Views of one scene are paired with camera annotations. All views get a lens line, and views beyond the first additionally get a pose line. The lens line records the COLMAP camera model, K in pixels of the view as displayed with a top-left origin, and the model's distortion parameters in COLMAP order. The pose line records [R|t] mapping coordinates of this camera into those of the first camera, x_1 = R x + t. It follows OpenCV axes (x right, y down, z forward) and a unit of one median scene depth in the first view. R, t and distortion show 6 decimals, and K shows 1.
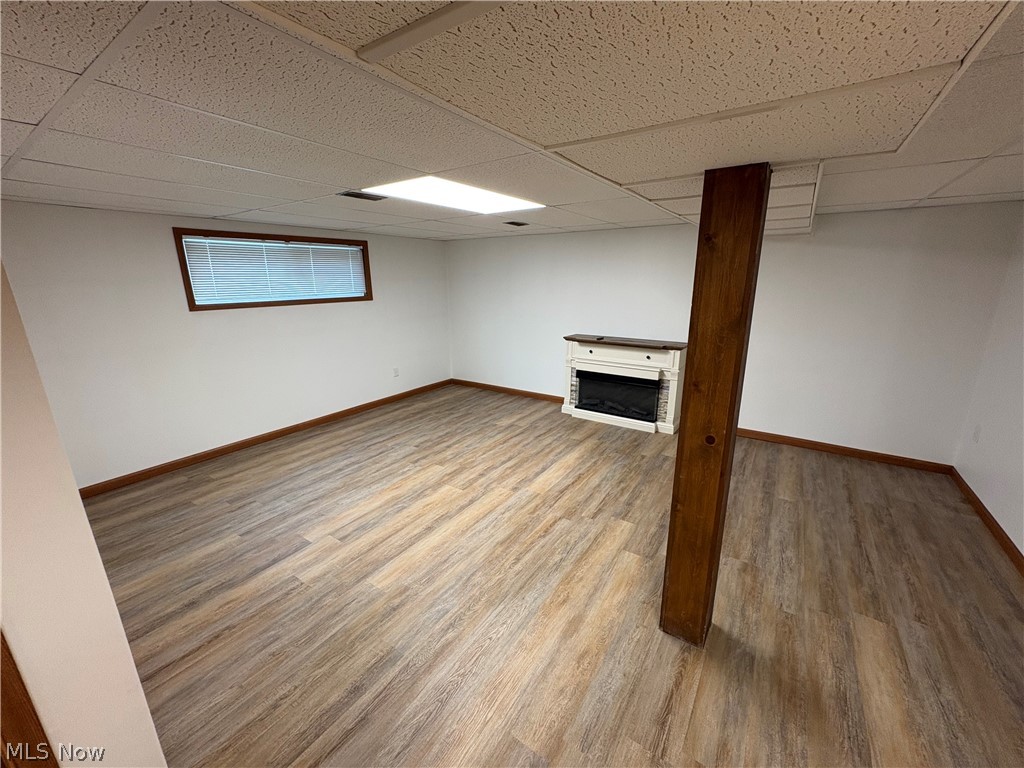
lens RADIAL K [[410.2, 0, 514.3], [0, 410.2, 389.6], [0, 0, 1]] dist [0.001710, -0.000646]
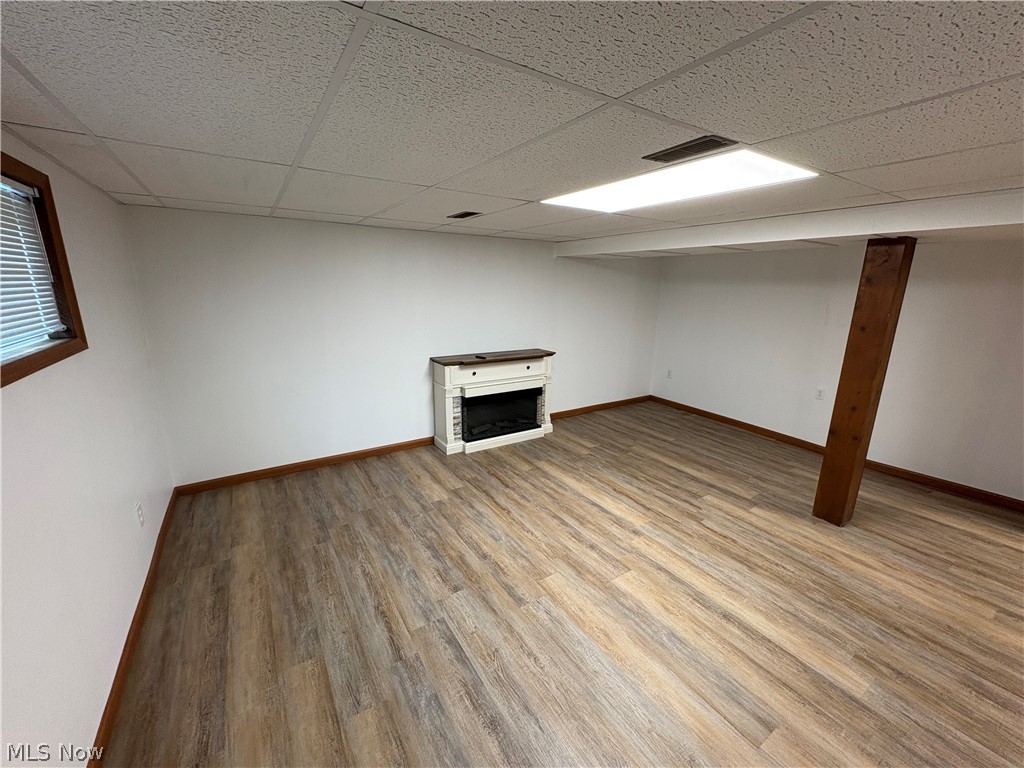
lens RADIAL K [[410.2, 0, 512.7], [0, 410.2, 378.5], [0, 0, 1]] dist [0.001710, -0.000646]
pose [[0.389931, -0.193229, 0.900343, -0.678286], [0.225480, 0.968007, 0.110097, -0.191006], [-0.892812, 0.160079, 0.421025, 0.668435]]
